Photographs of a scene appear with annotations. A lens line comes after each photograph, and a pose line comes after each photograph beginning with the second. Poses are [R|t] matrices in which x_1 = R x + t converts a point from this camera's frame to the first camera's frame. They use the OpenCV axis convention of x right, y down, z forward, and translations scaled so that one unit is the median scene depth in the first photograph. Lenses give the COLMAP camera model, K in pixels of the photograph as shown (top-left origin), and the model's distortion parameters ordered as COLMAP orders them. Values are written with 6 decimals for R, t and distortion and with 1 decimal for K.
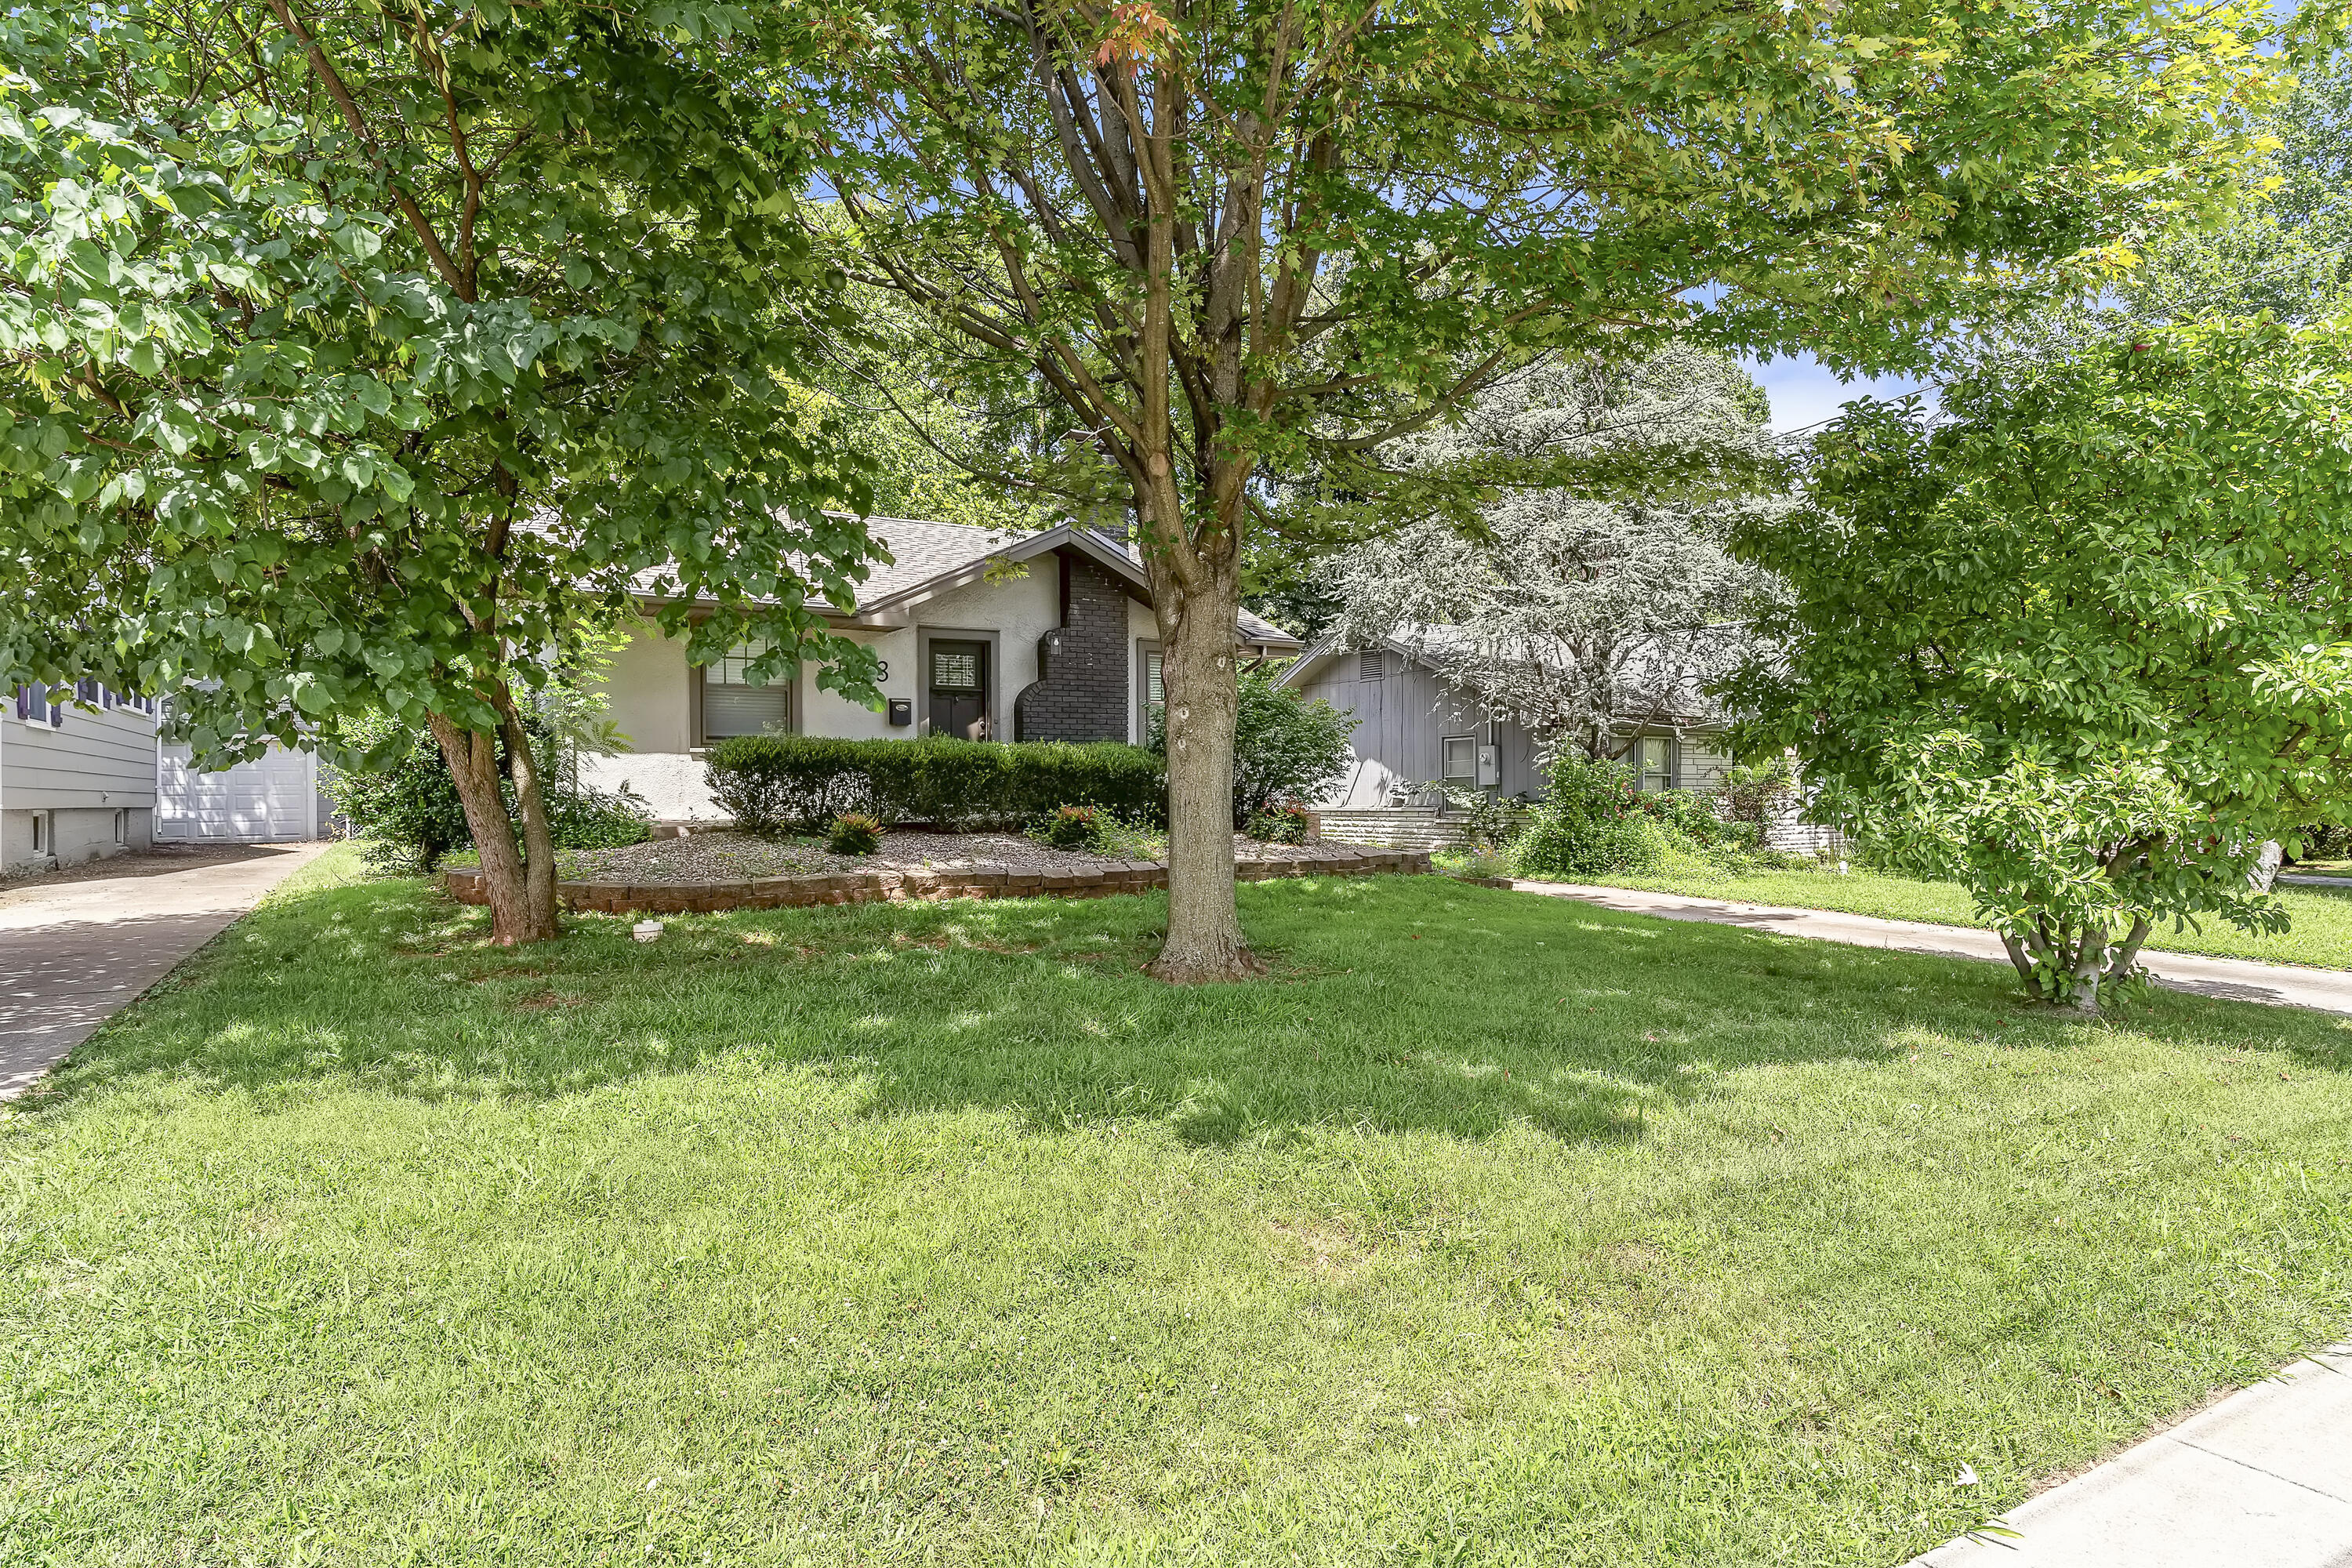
lens RADIAL K [[1299.4, 0, 1170.8], [0, 1299.4, 788.6], [0, 0, 1]] dist [-0.002441, -0.000899]
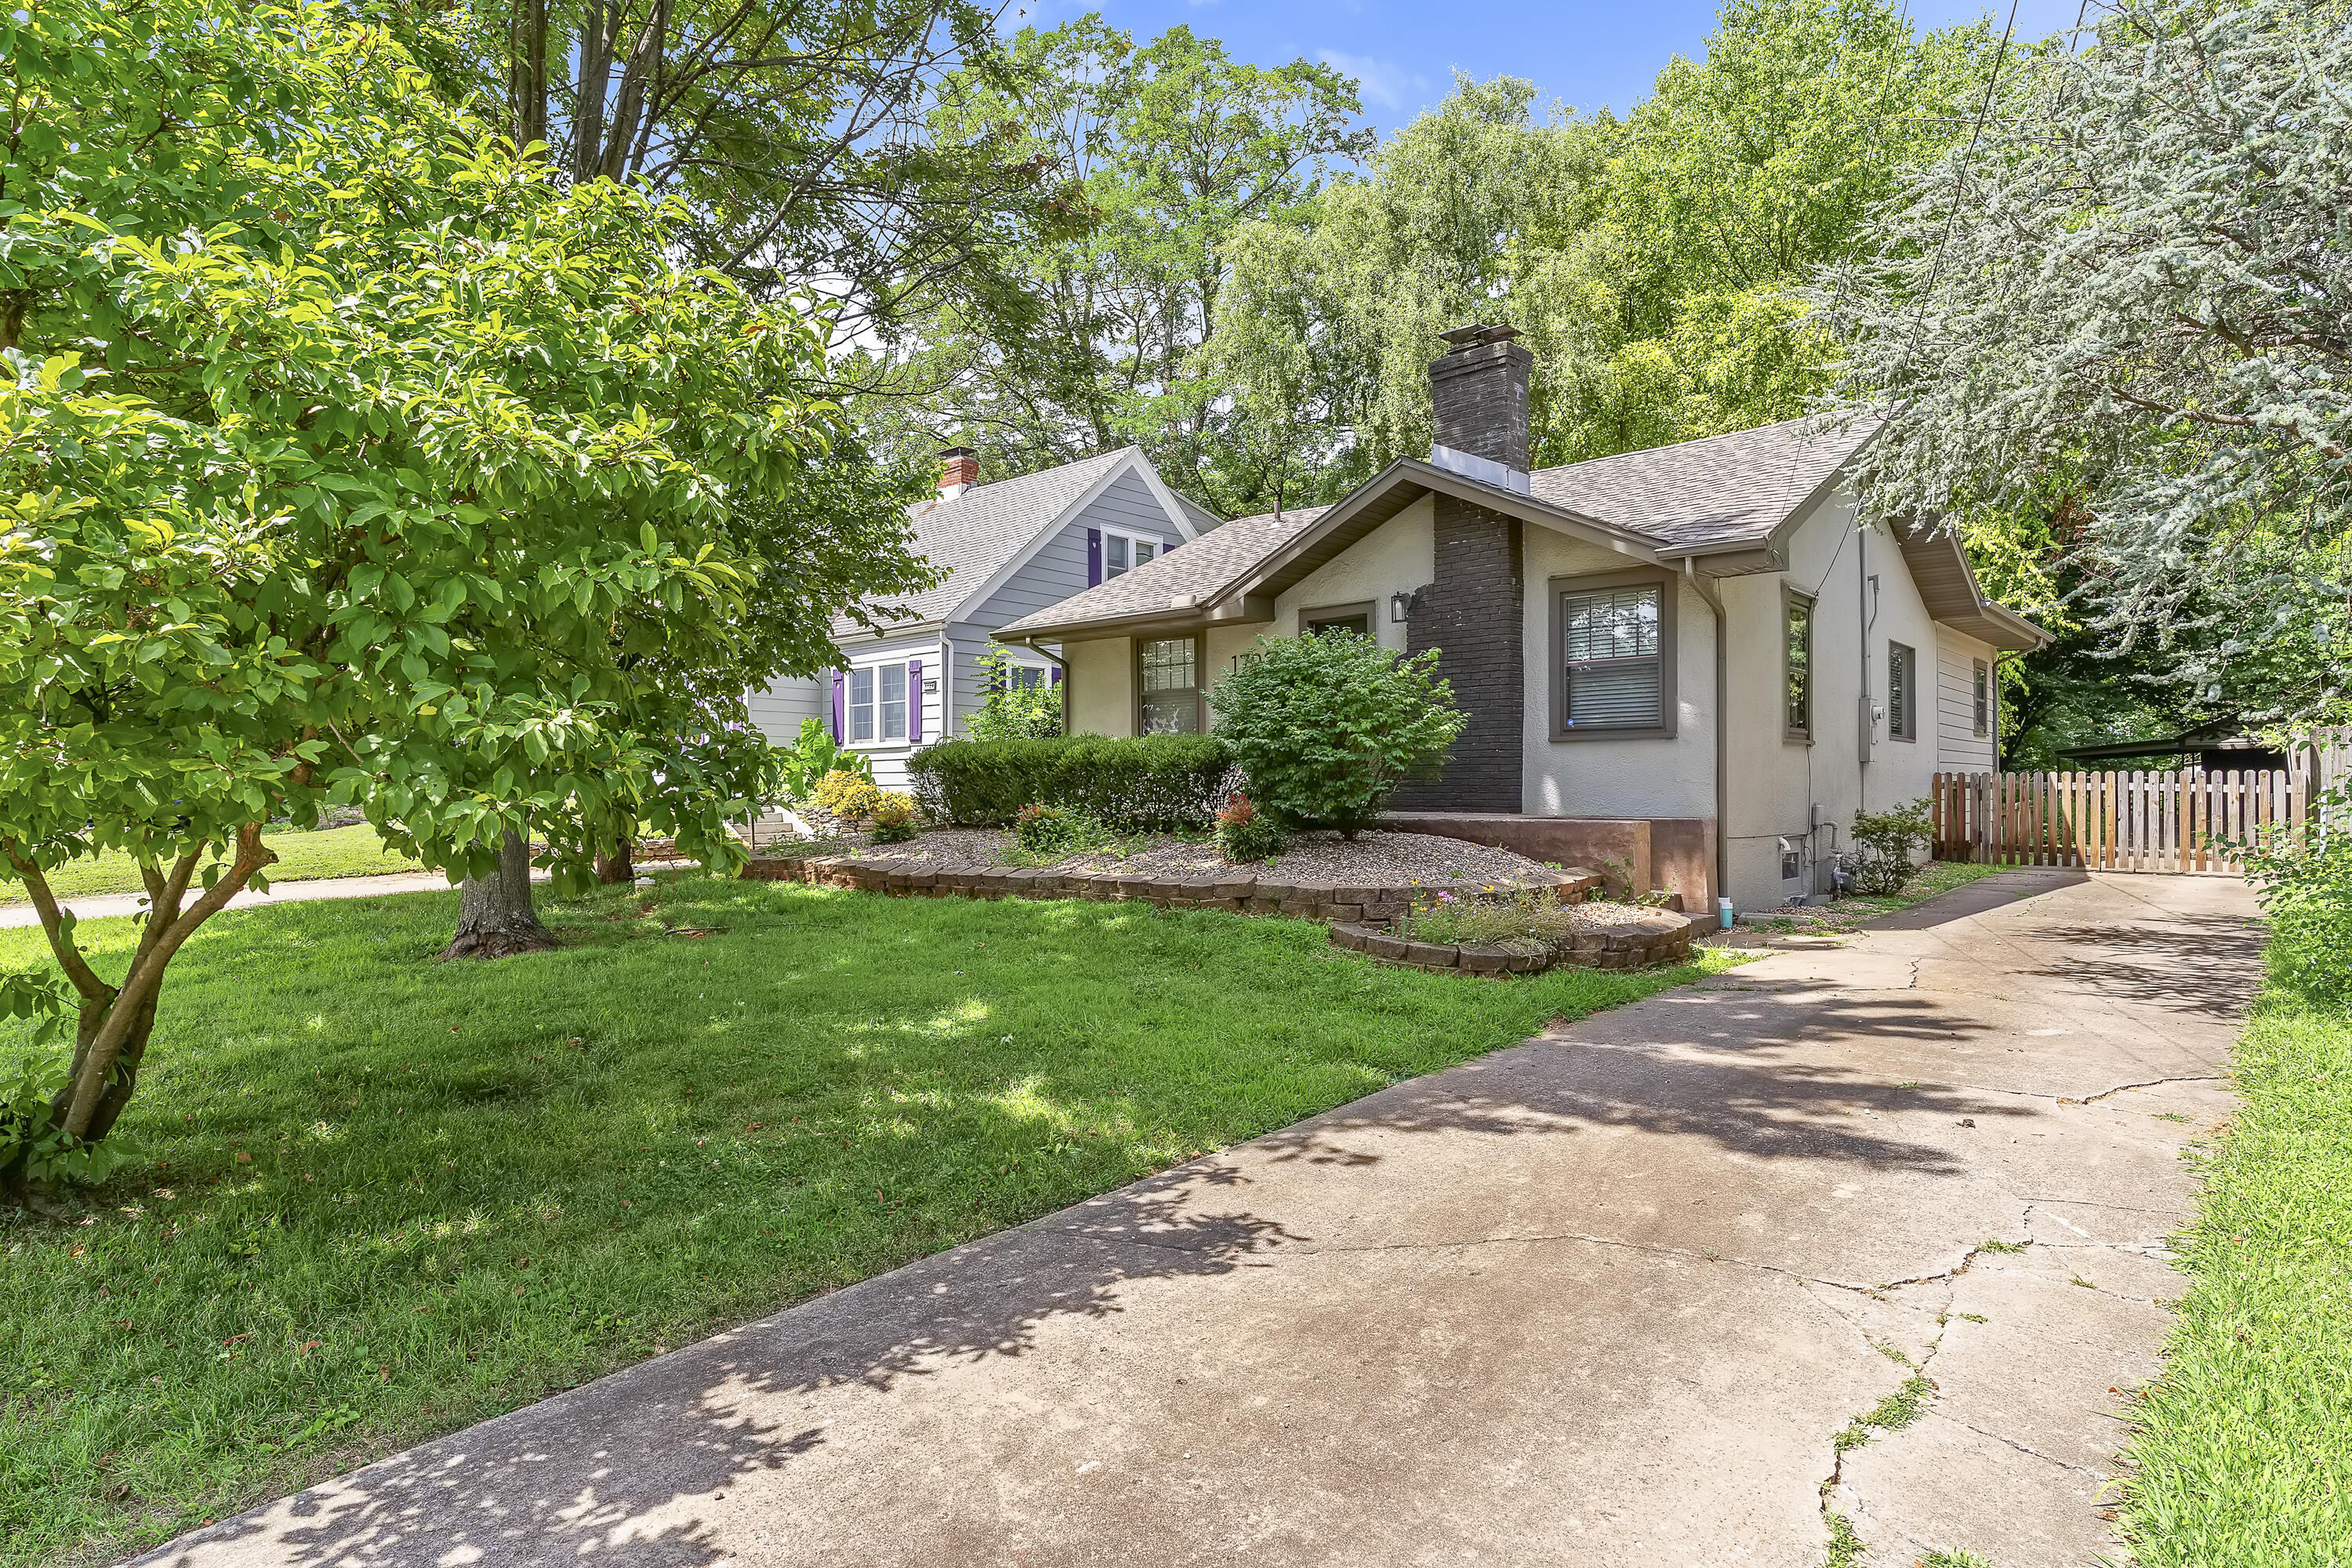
lens RADIAL K [[1299.4, 0, 1170.8], [0, 1299.4, 788.6], [0, 0, 1]] dist [-0.002441, -0.000899]
pose [[0.297400, 0.002279, -0.954750, 0.651162], [0.004466, 0.999983, 0.003778, -0.000706], [0.954742, -0.005388, 0.297385, 0.614686]]
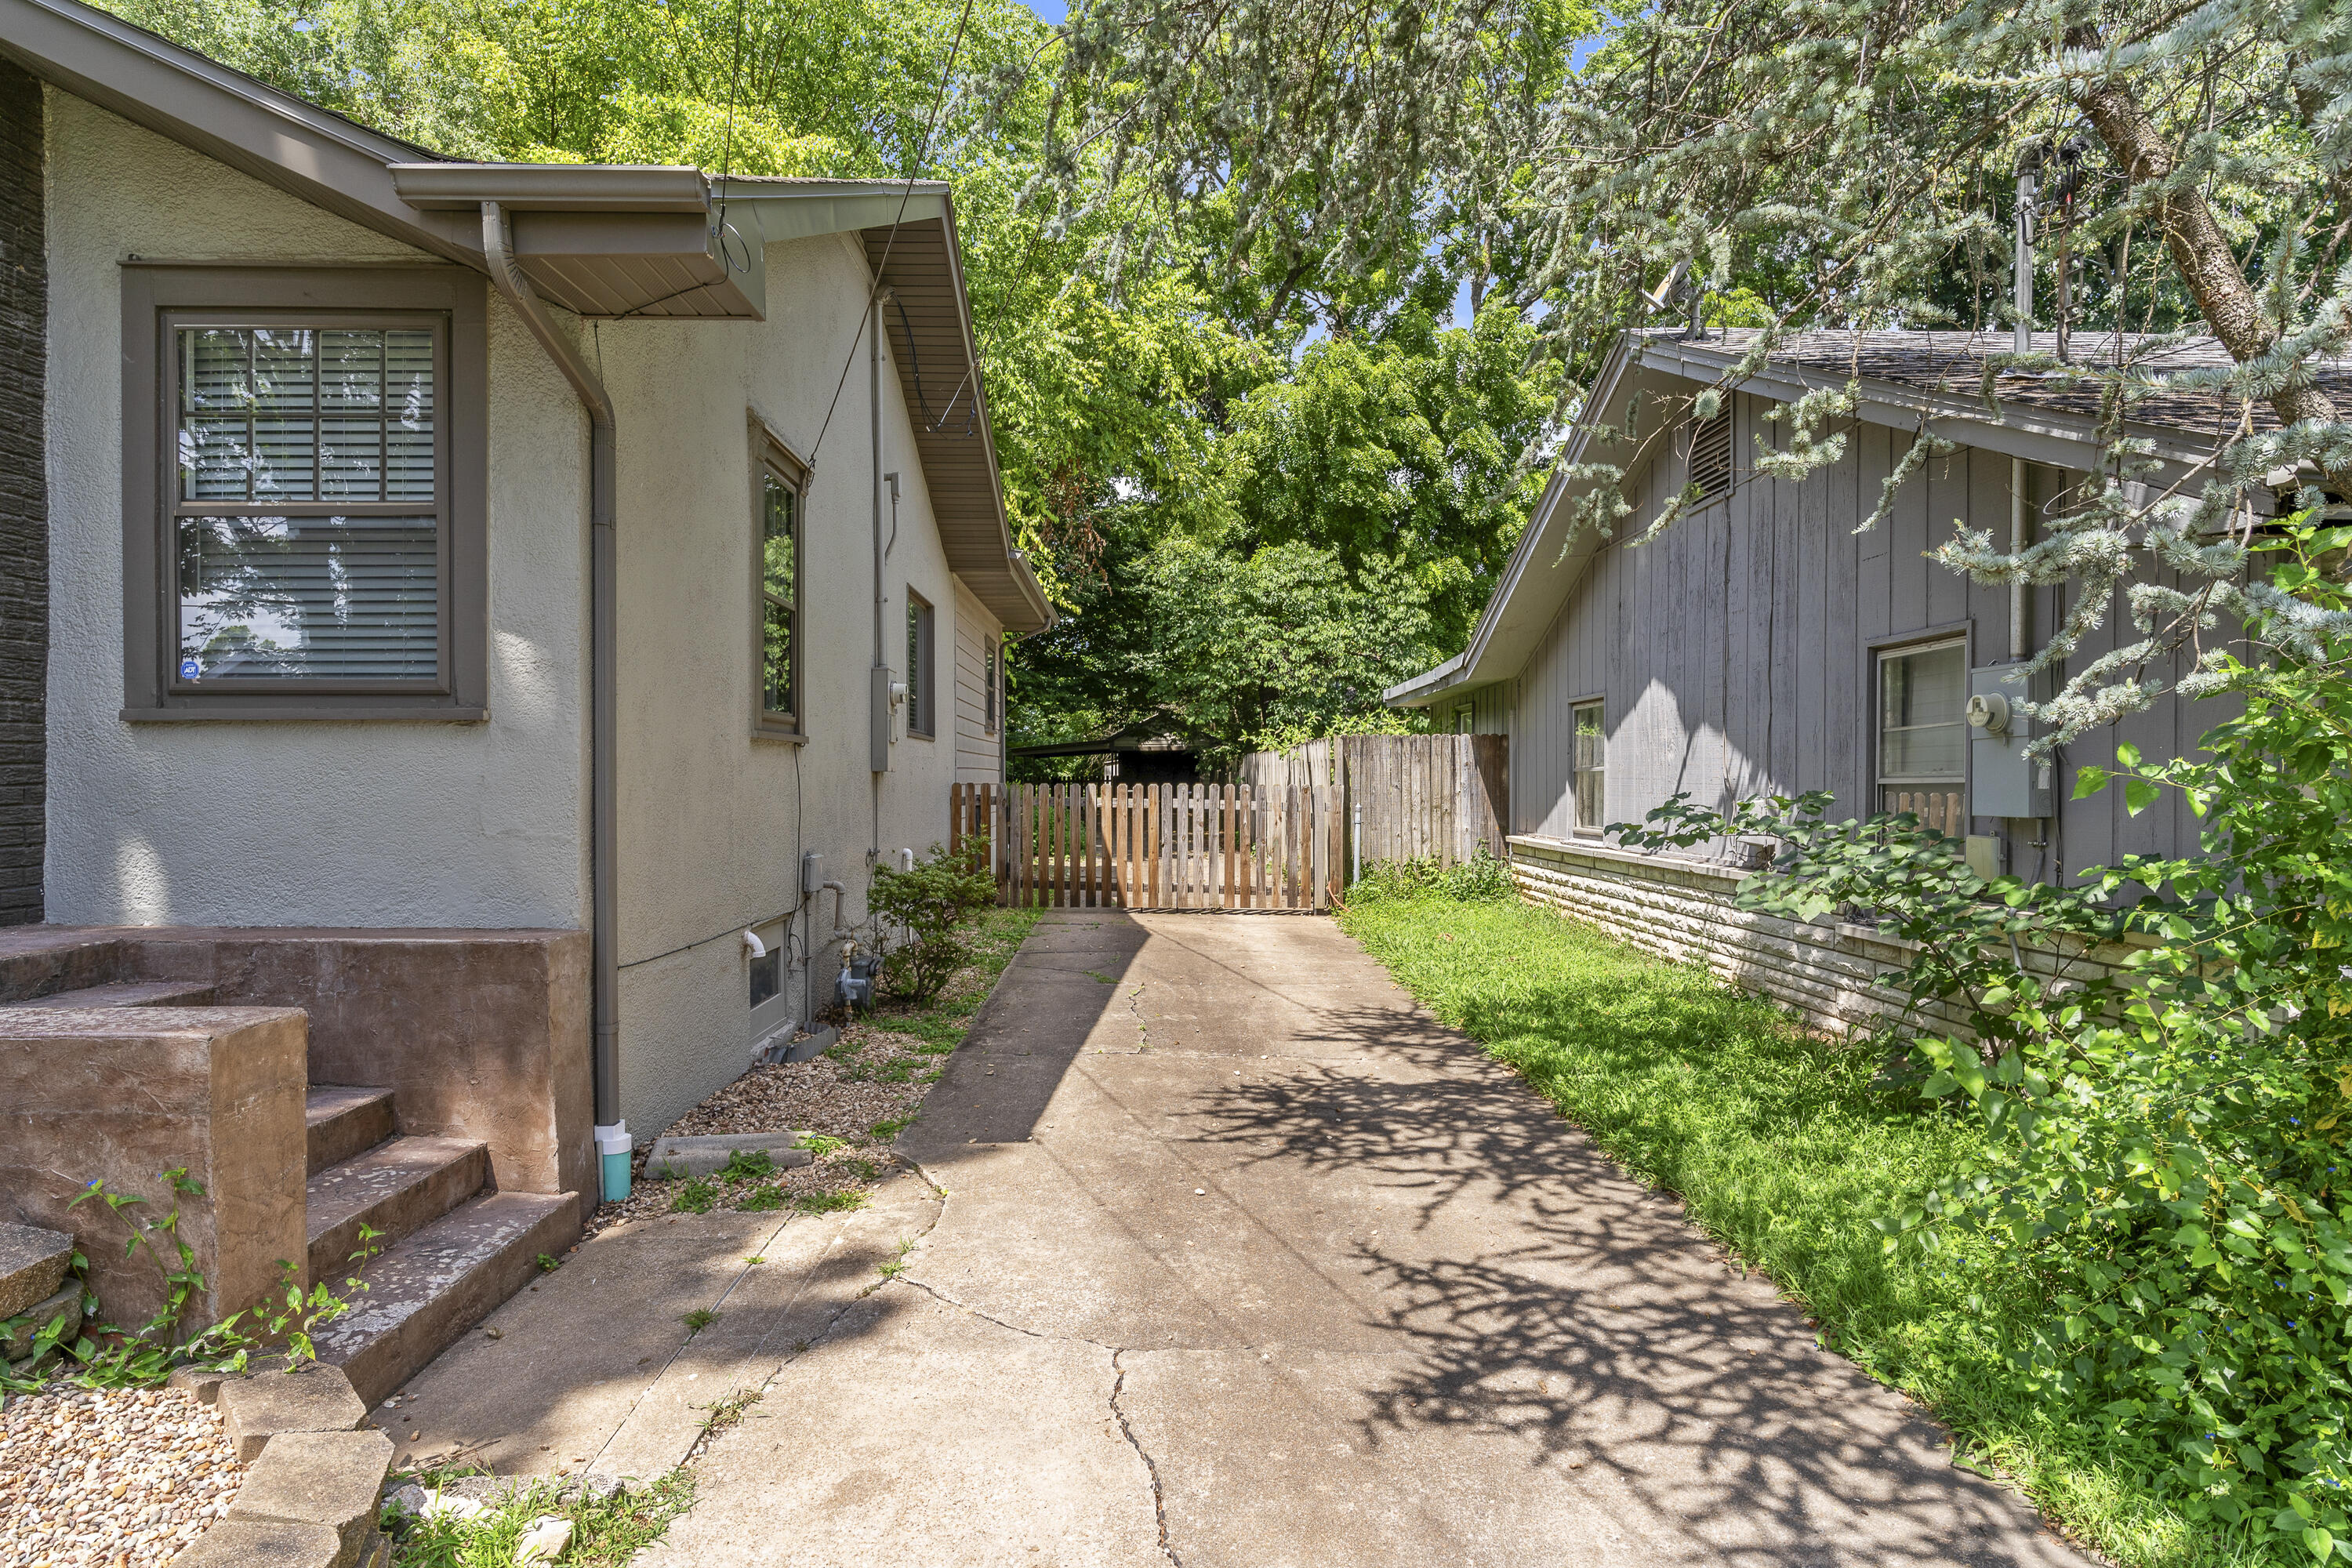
lens RADIAL K [[1299.4, 0, 1170.8], [0, 1299.4, 788.6], [0, 0, 1]] dist [-0.002441, -0.000899]
pose [[0.868022, 0.009604, -0.496432, 0.305268], [-0.002713, 0.999890, 0.014601, -0.015549], [0.496518, -0.011327, 0.867953, 0.934204]]
